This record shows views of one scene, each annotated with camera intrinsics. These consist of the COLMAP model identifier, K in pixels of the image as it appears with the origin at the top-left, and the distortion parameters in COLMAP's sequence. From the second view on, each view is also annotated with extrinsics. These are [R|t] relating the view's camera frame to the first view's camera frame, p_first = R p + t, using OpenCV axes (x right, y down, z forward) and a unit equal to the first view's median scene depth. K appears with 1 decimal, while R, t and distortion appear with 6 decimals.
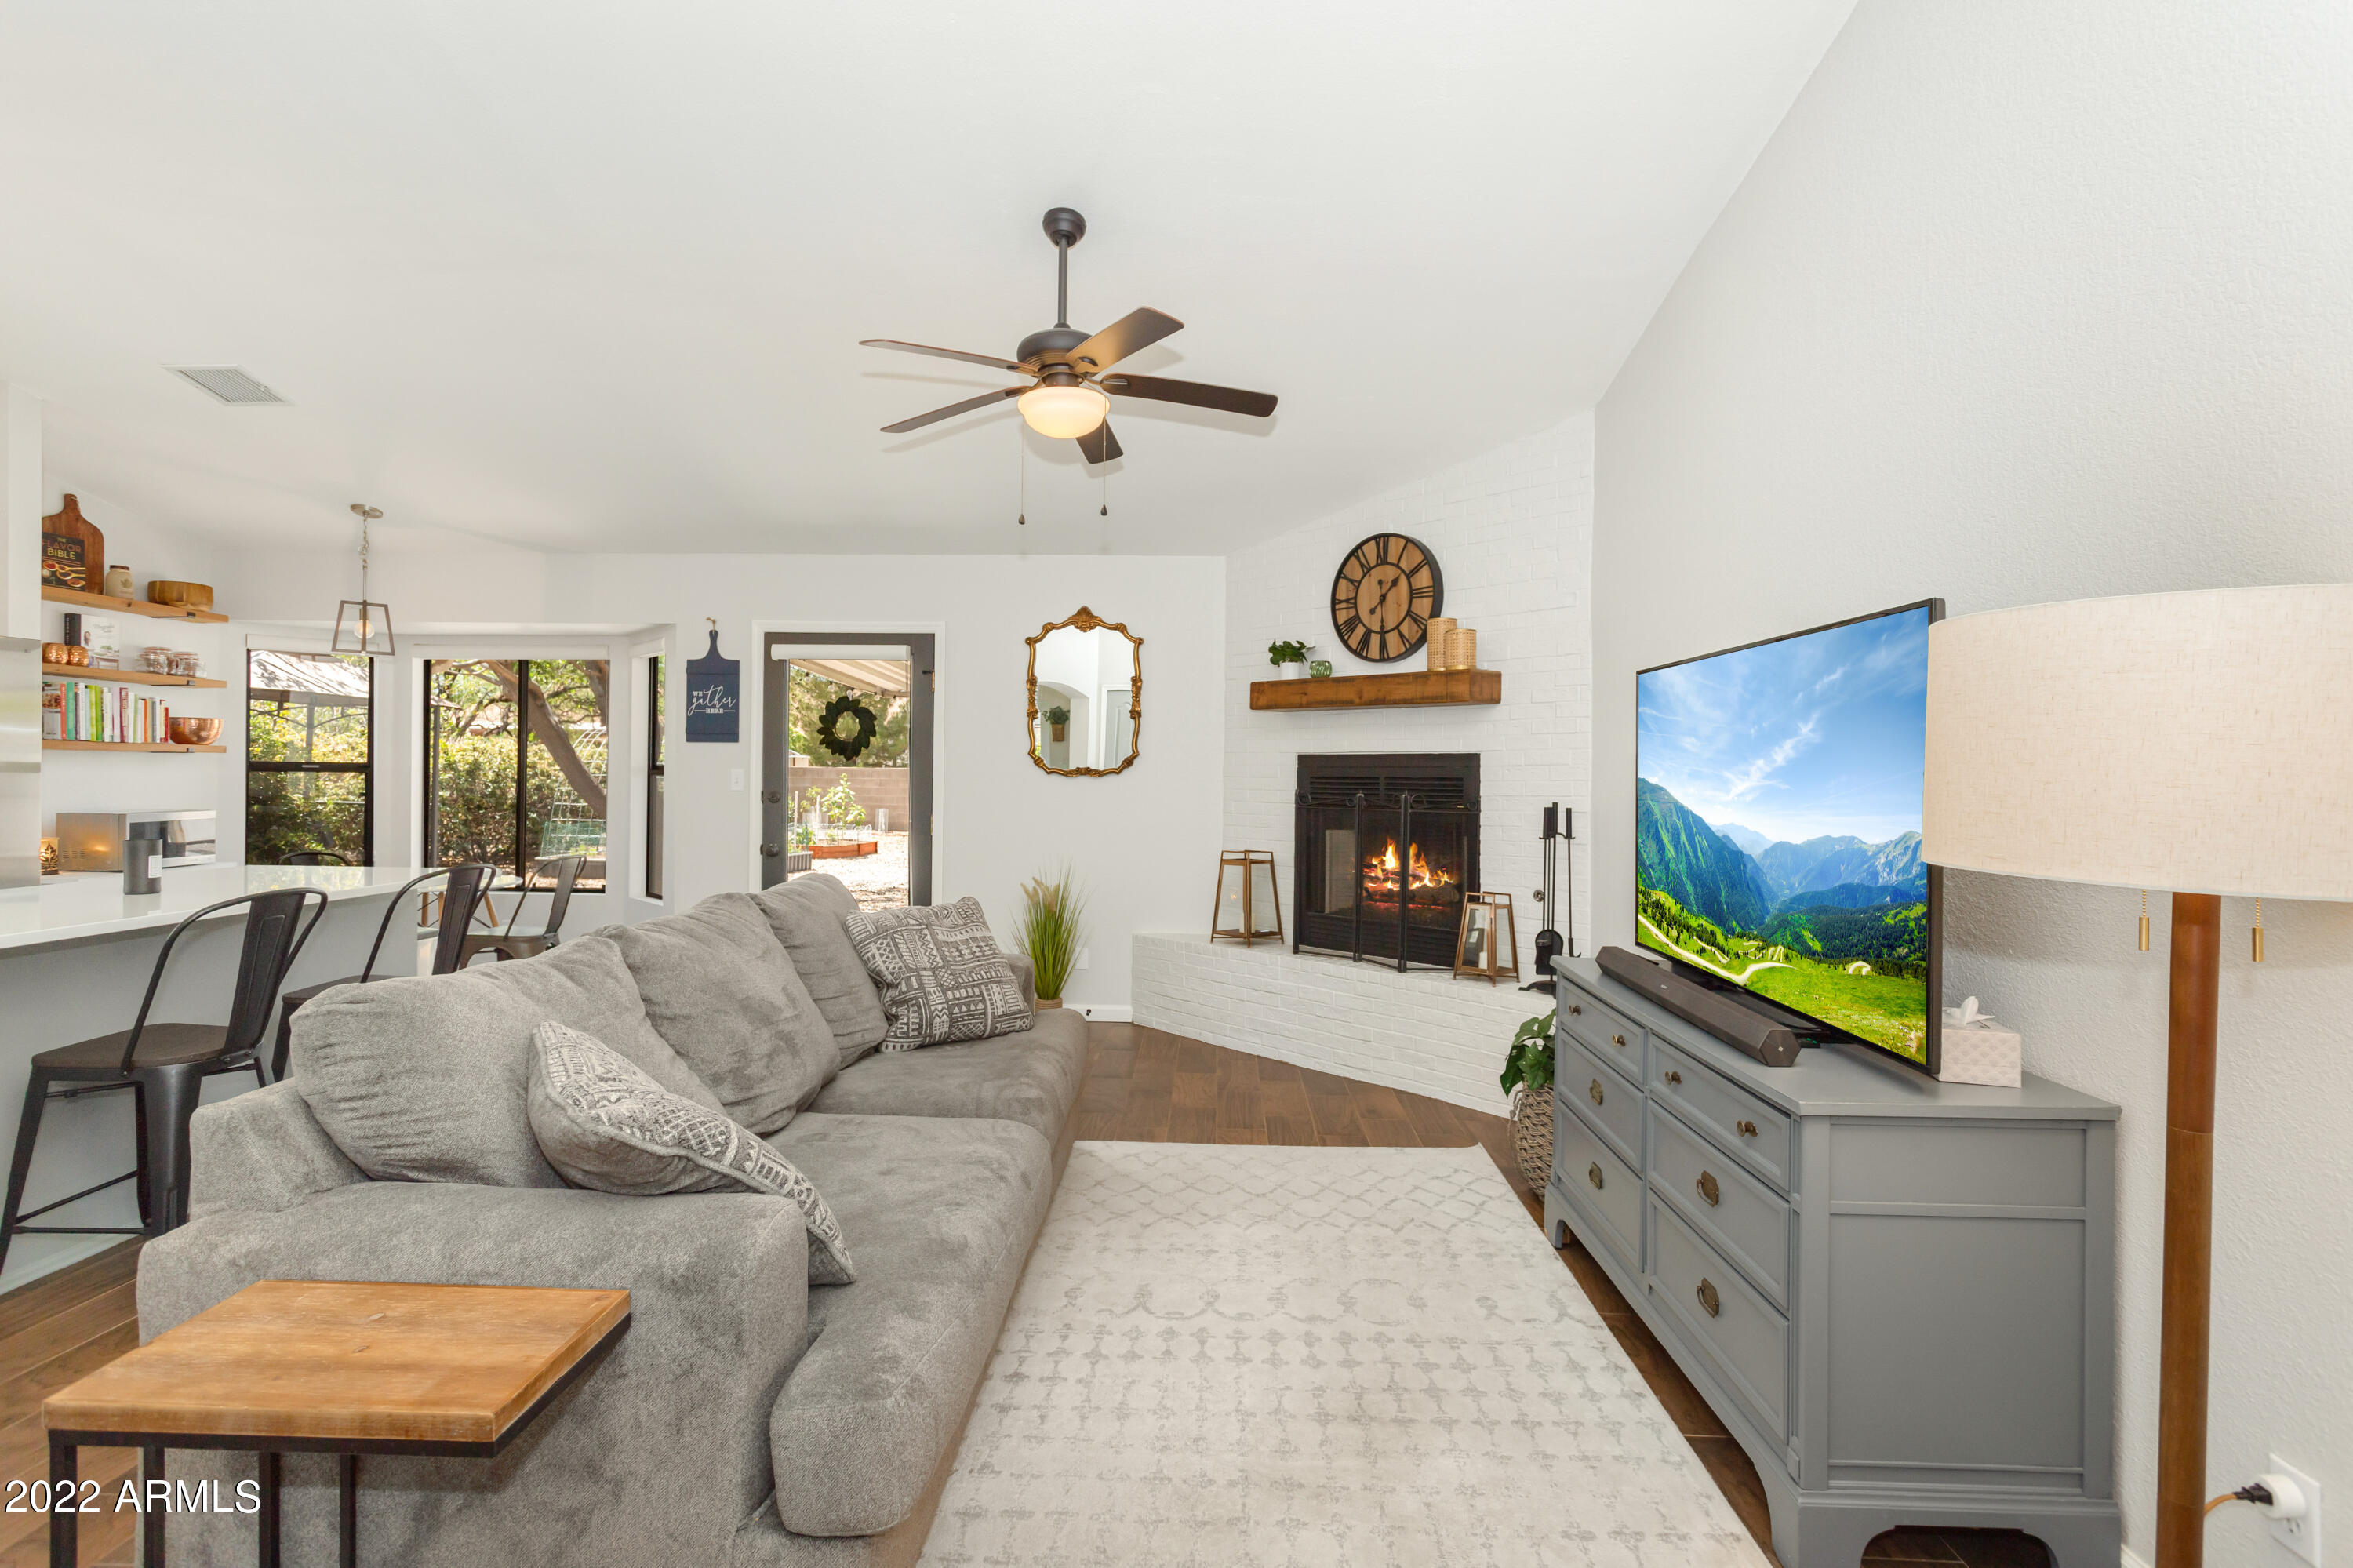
lens RADIAL K [[1123.3, 0, 1177.9], [0, 1123.3, 770.0], [0, 0, 1]] dist [0.001573, 0.000106]
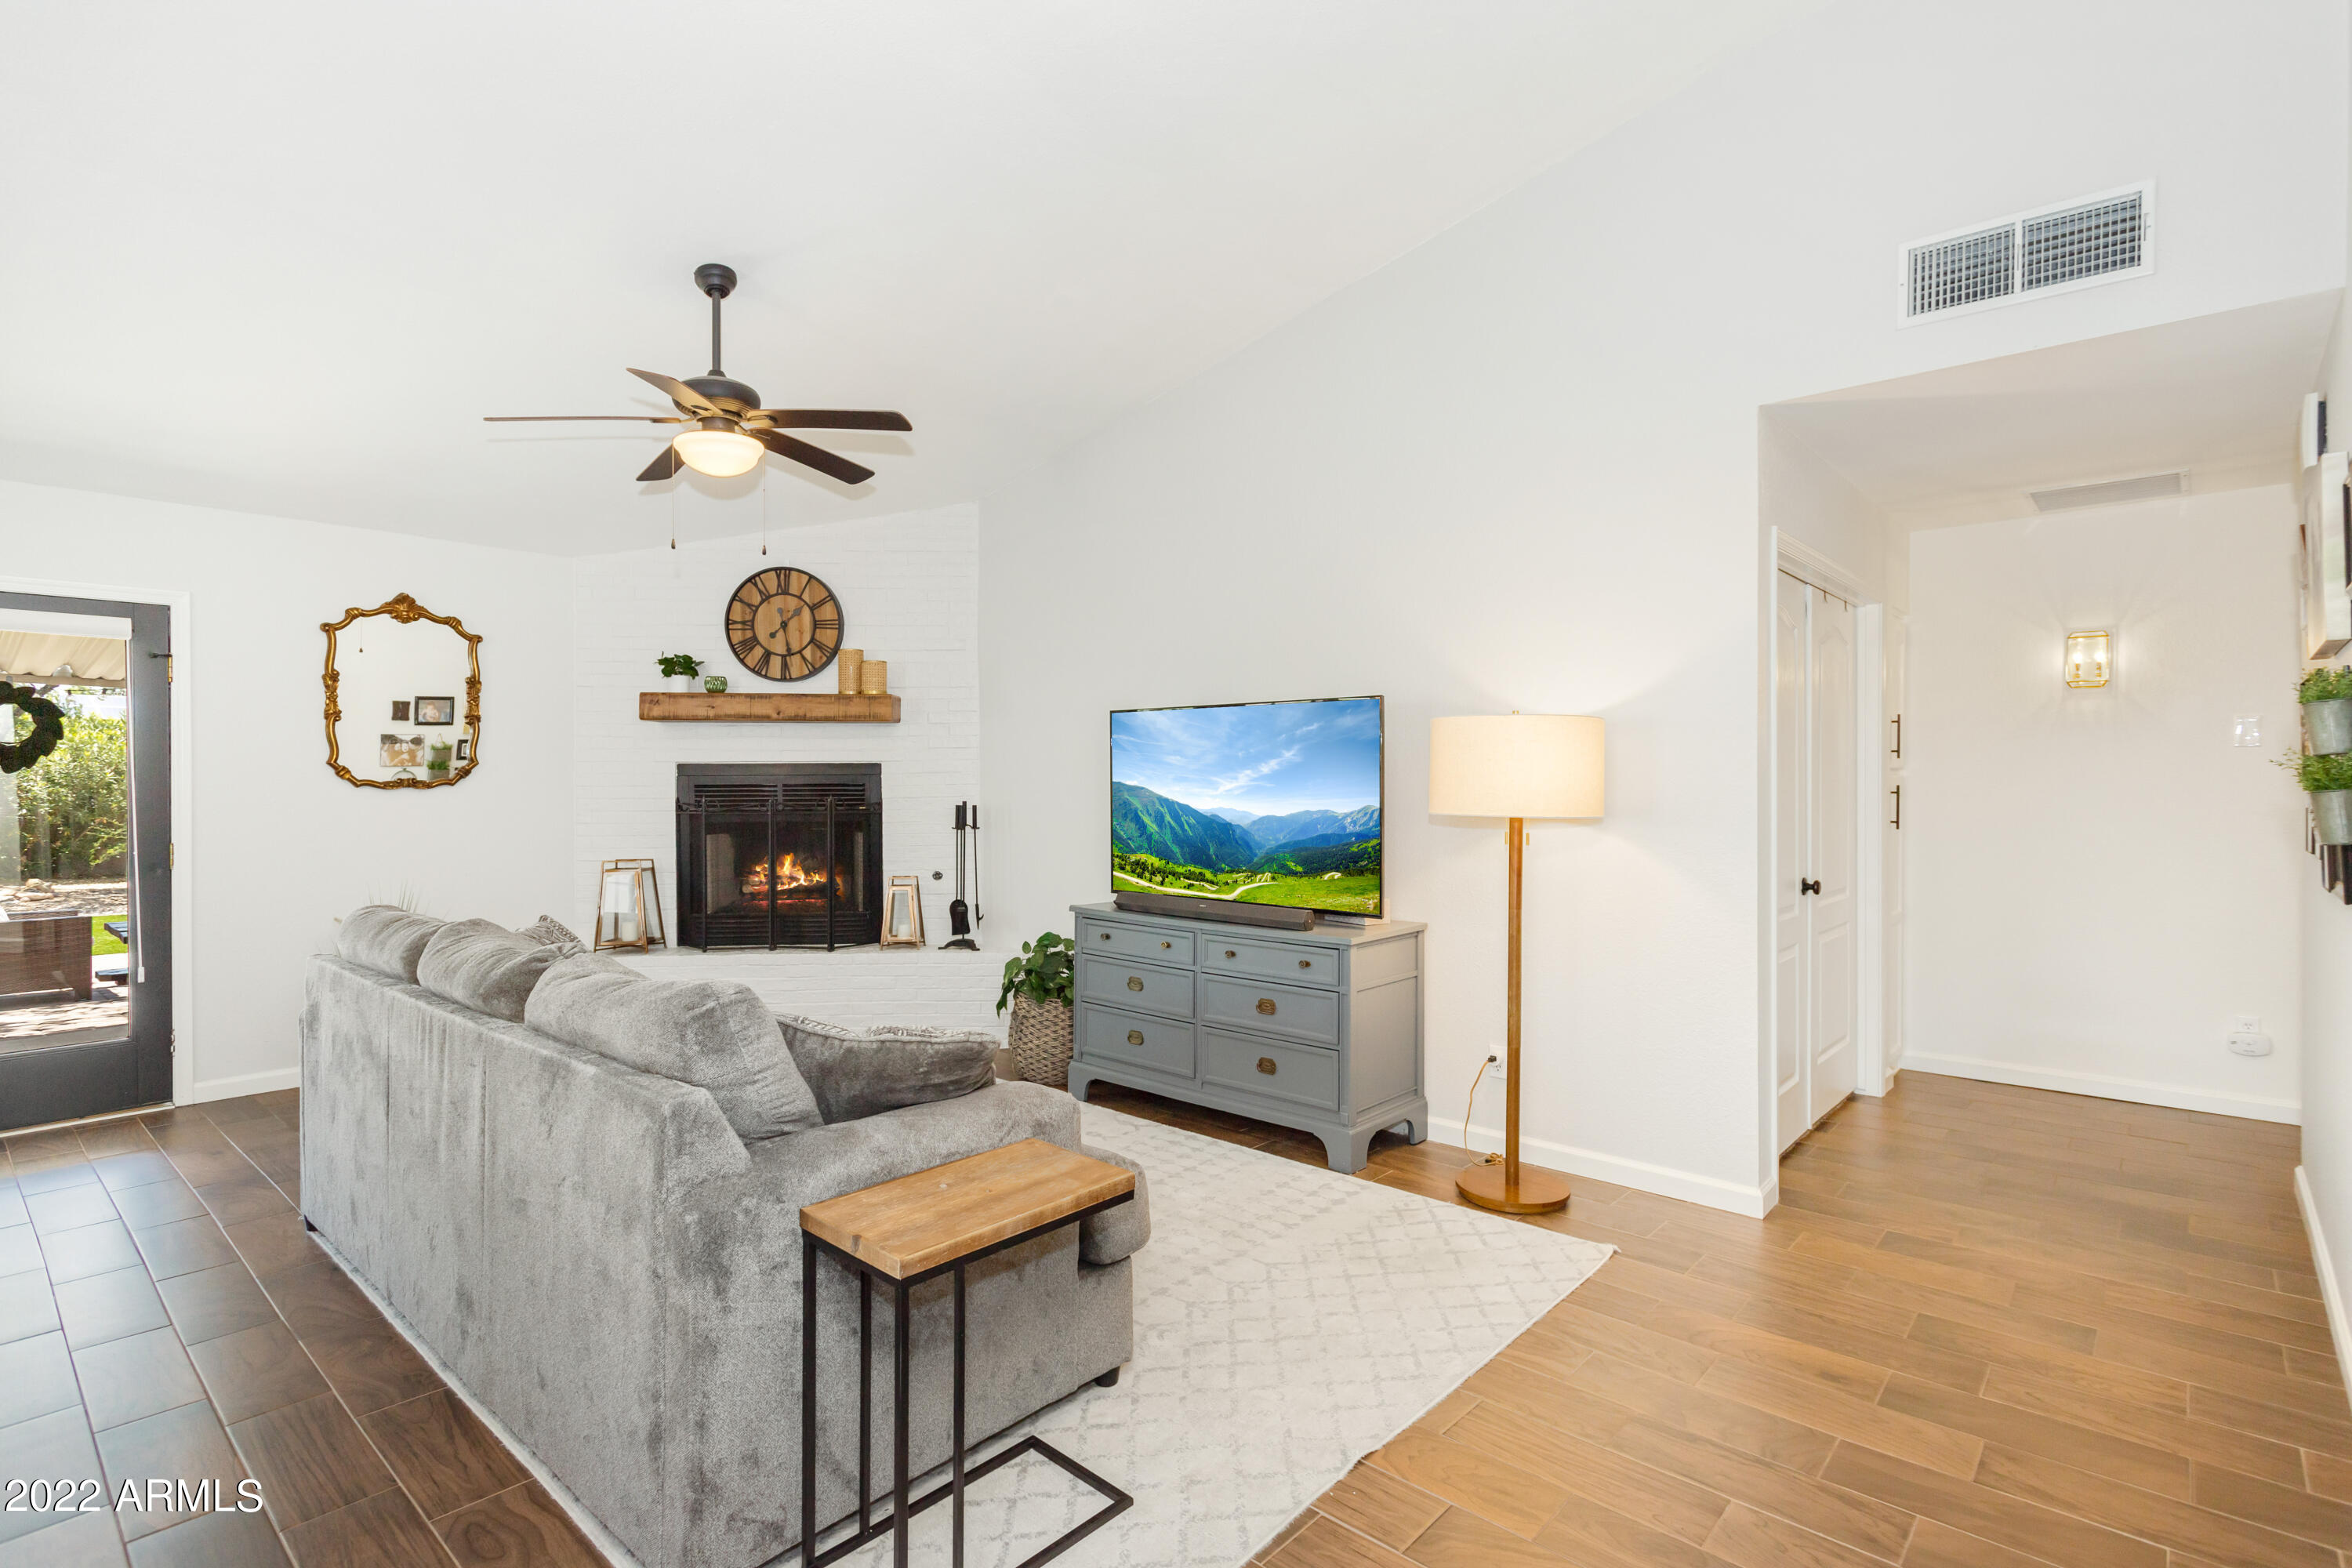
lens RADIAL K [[1122.8, 0, 1195.5], [0, 1122.8, 780.0], [0, 0, 1]] dist [0.001573, 0.000106]
pose [[0.638174, -0.013886, 0.769767, -0.496387], [0.008618, 0.999904, 0.010893, -0.007687], [-0.769844, -0.000317, 0.638232, -0.037143]]
